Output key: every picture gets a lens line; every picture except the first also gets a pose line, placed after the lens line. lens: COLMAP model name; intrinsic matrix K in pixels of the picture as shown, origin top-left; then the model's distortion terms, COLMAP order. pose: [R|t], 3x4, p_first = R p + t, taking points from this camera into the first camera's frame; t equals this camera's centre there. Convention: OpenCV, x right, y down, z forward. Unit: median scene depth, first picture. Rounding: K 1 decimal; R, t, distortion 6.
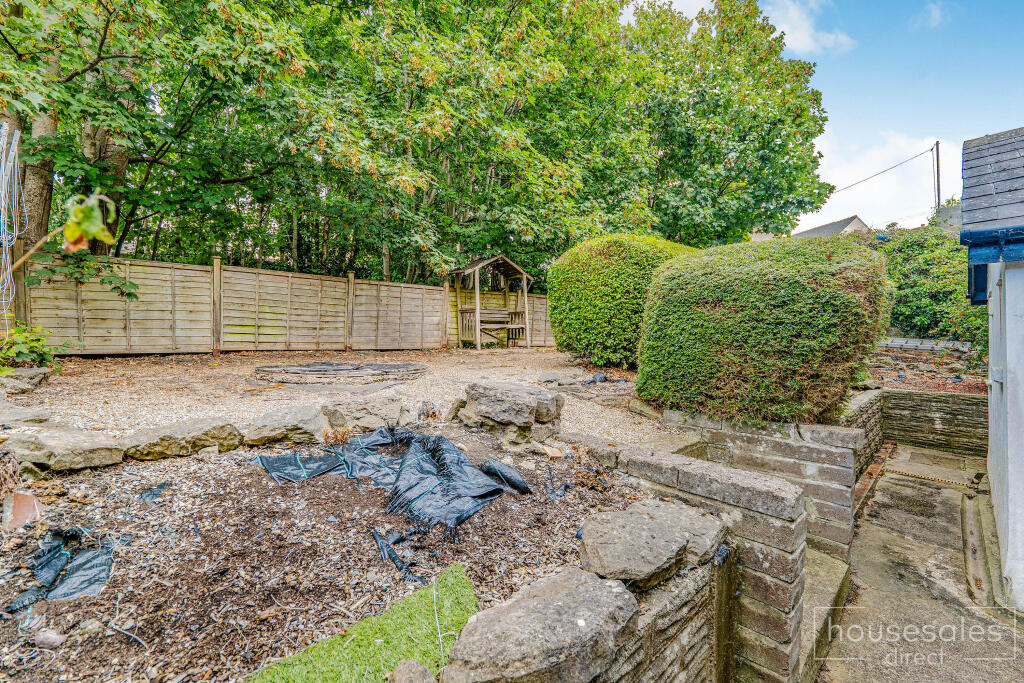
lens RADIAL K [[413.4, 0, 512.0], [0, 413.4, 341.5], [0, 0, 1]] dist [-0.026434, 0.000341]
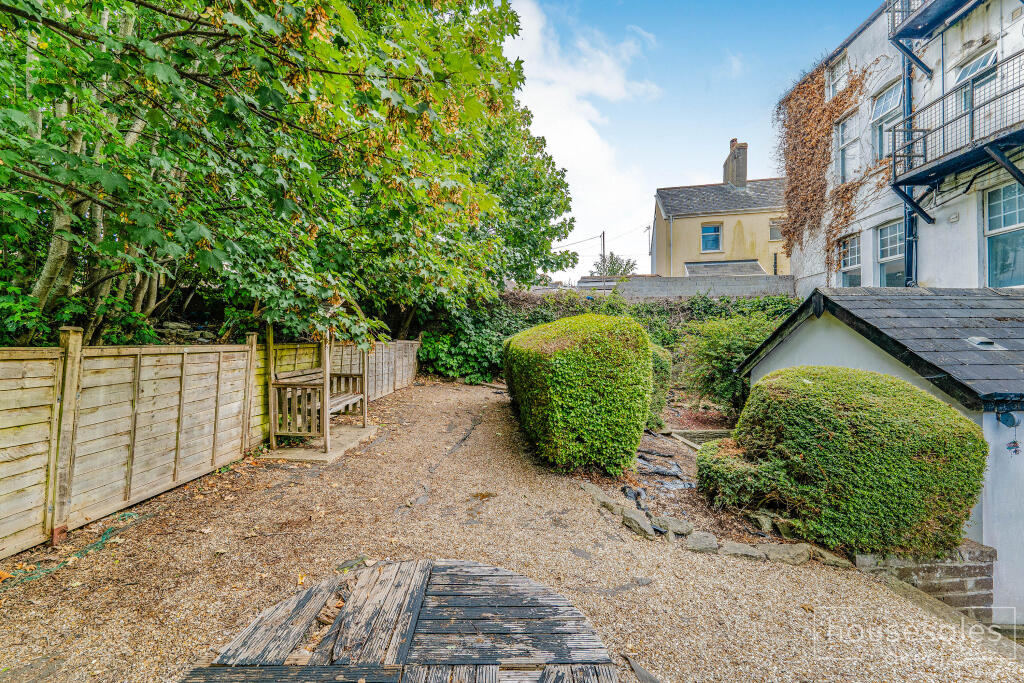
lens RADIAL K [[413.4, 0, 512.0], [0, 413.4, 341.5], [0, 0, 1]] dist [-0.026434, 0.000341]
pose [[0.654136, 0.001101, 0.756376, -0.397015], [0.001816, 0.999994, -0.003026, -0.153445], [-0.756374, 0.003353, 0.654130, 0.450582]]
